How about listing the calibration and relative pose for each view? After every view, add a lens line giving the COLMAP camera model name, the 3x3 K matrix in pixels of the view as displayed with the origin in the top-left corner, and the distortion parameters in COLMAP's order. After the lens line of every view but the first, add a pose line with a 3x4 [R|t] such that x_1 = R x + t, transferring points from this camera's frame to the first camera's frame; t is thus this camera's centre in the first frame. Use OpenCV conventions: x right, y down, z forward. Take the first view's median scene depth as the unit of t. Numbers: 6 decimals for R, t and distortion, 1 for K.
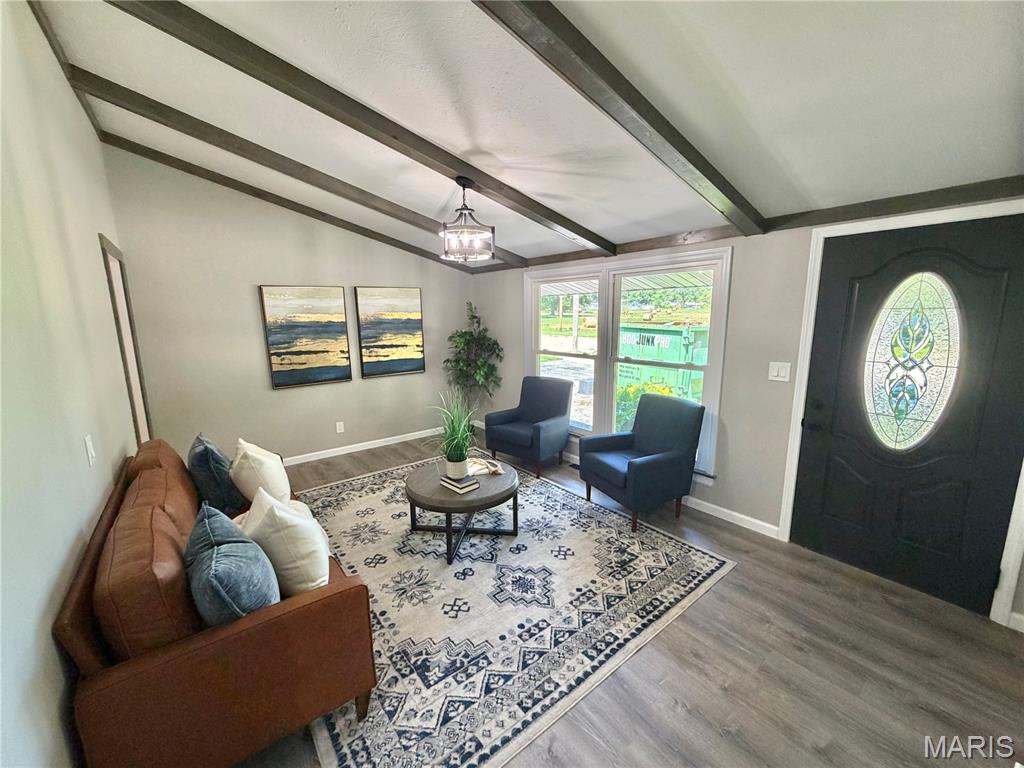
lens RADIAL K [[408.6, 0, 512.0], [0, 408.6, 383.5], [0, 0, 1]] dist [0.002710, 0.000158]
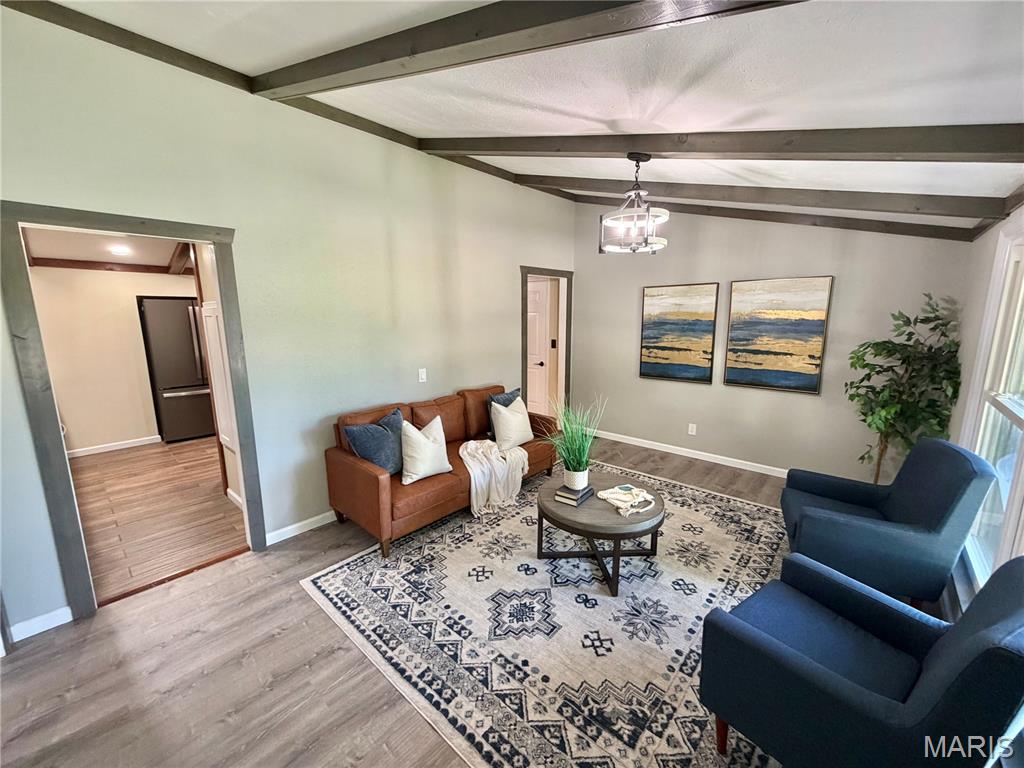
lens RADIAL K [[408.6, 0, 511.3], [0, 408.6, 386.2], [0, 0, 1]] dist [0.002710, 0.000158]
pose [[0.173680, 0.187229, -0.966840, 0.695882], [-0.164608, 0.973469, 0.158943, -0.123233], [0.970948, 0.131544, 0.199892, 0.618144]]
